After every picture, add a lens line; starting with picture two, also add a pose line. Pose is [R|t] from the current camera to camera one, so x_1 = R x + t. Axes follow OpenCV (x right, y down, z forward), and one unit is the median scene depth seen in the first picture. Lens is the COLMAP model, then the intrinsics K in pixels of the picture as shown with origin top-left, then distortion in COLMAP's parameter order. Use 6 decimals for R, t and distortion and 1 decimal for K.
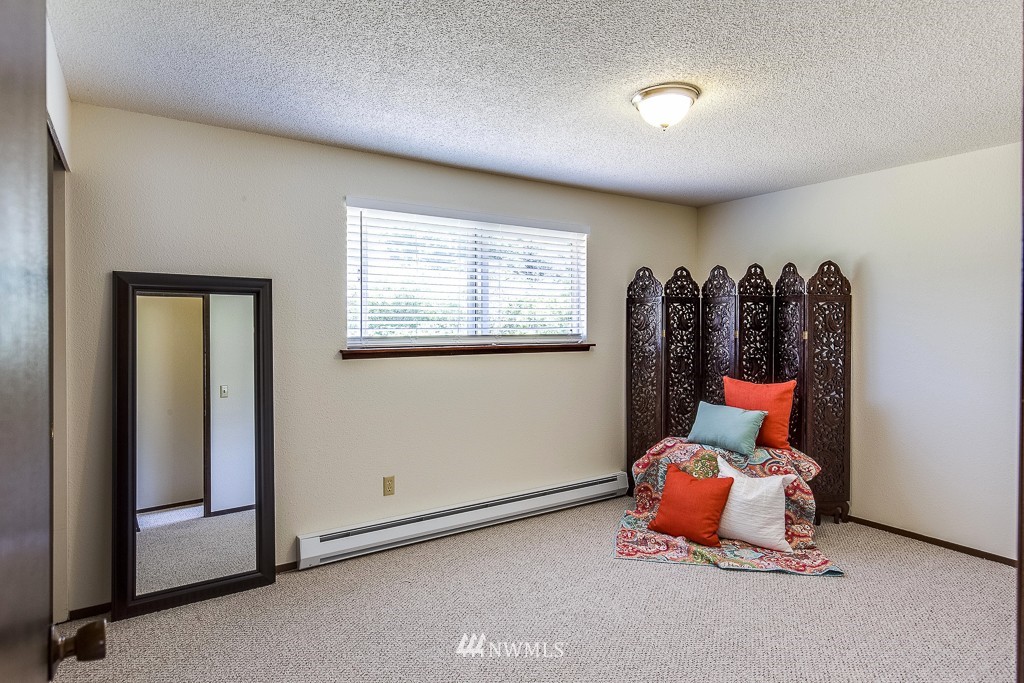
lens RADIAL K [[574.3, 0, 512.4], [0, 574.3, 337.8], [0, 0, 1]] dist [0.006647, -0.000373]
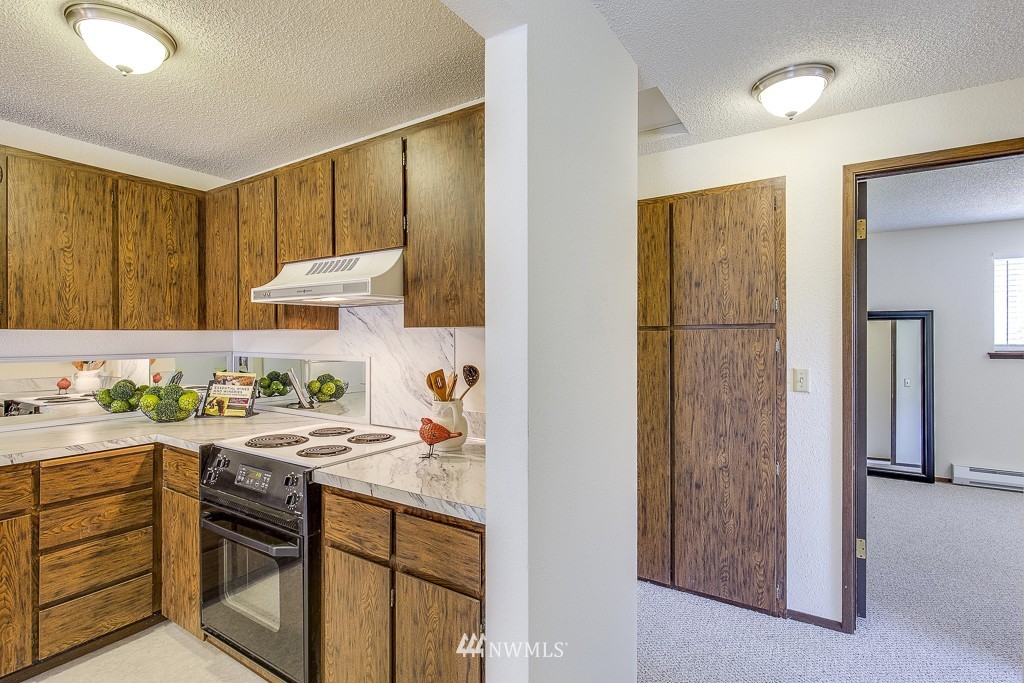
lens RADIAL K [[480.0, 0, 524.7], [0, 480.0, 337.5], [0, 0, 1]] dist [-0.000395, -0.000133]
pose [[0.408208, -0.004019, -0.912880, 0.358353], [-0.020230, 0.999705, -0.013447, 0.022736], [0.912665, 0.023957, 0.408006, -0.643721]]
